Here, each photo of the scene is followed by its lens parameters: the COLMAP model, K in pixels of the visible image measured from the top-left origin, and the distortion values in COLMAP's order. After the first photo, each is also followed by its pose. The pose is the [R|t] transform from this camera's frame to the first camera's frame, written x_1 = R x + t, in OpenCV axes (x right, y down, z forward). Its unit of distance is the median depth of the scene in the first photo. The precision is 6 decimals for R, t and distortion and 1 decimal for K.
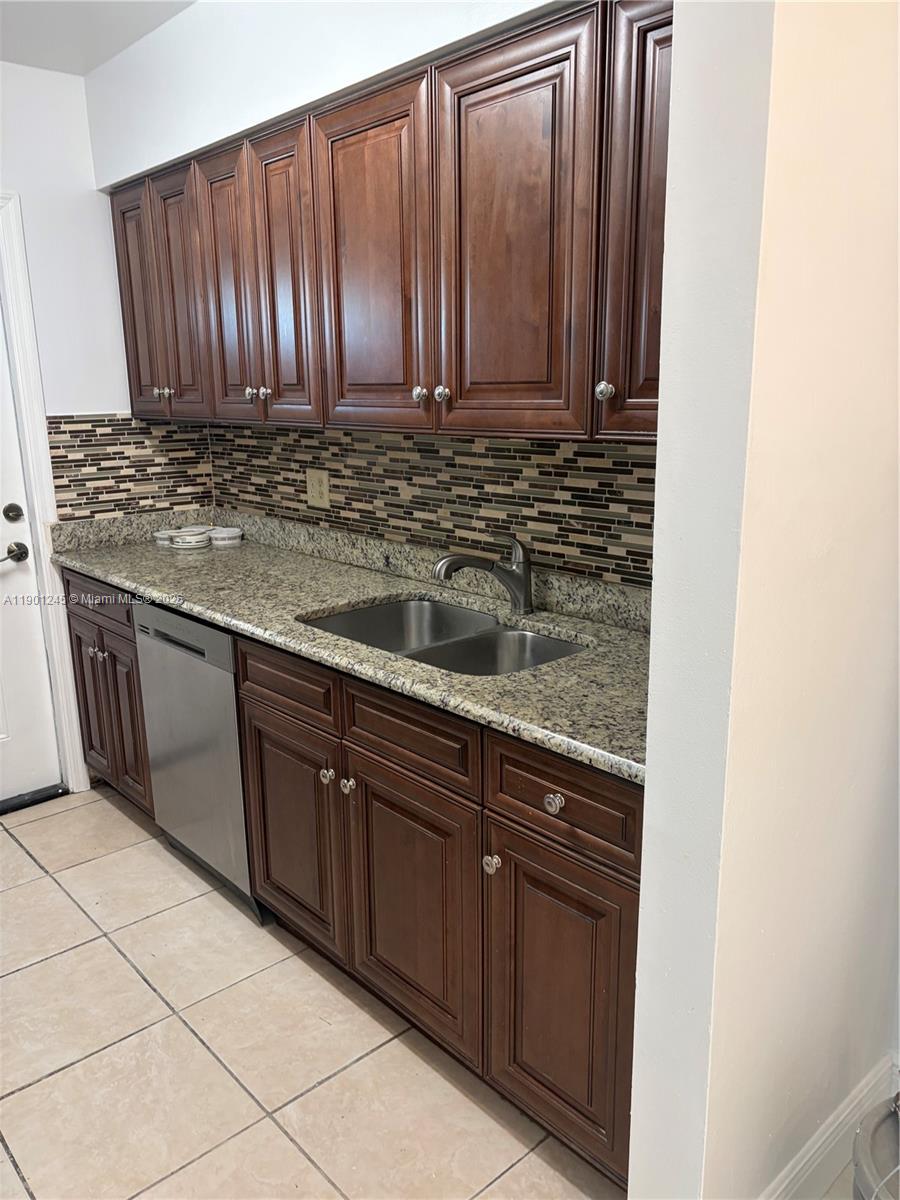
lens RADIAL K [[908.1, 0, 450.8], [0, 908.1, 611.2], [0, 0, 1]] dist [0.084789, -0.083622]
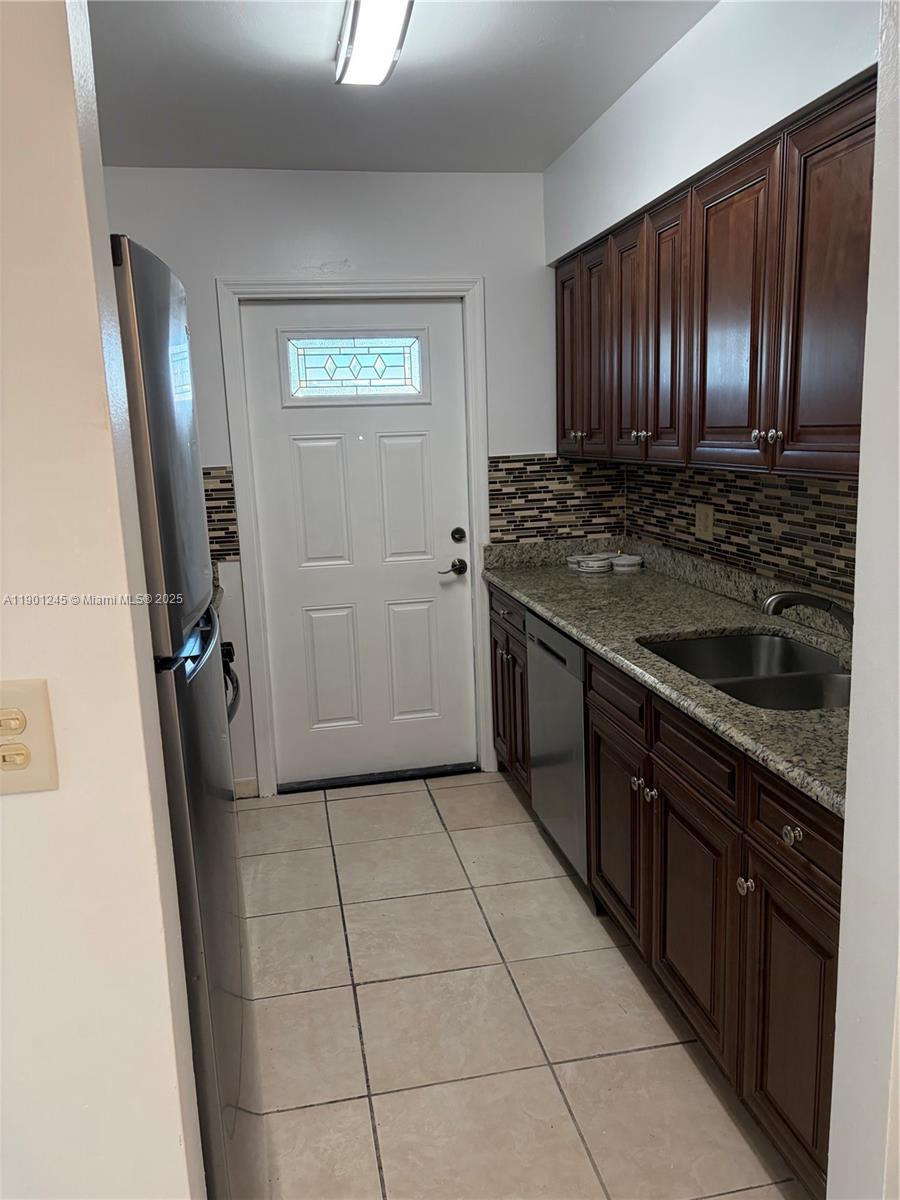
lens RADIAL K [[908.1, 0, 450.8], [0, 908.1, 611.2], [0, 0, 1]] dist [0.084789, -0.083622]
pose [[0.859018, 0.082718, -0.505218, 0.164459], [-0.098177, 0.995161, -0.003993, 0.000279], [0.502443, 0.053031, 0.862982, -0.057372]]
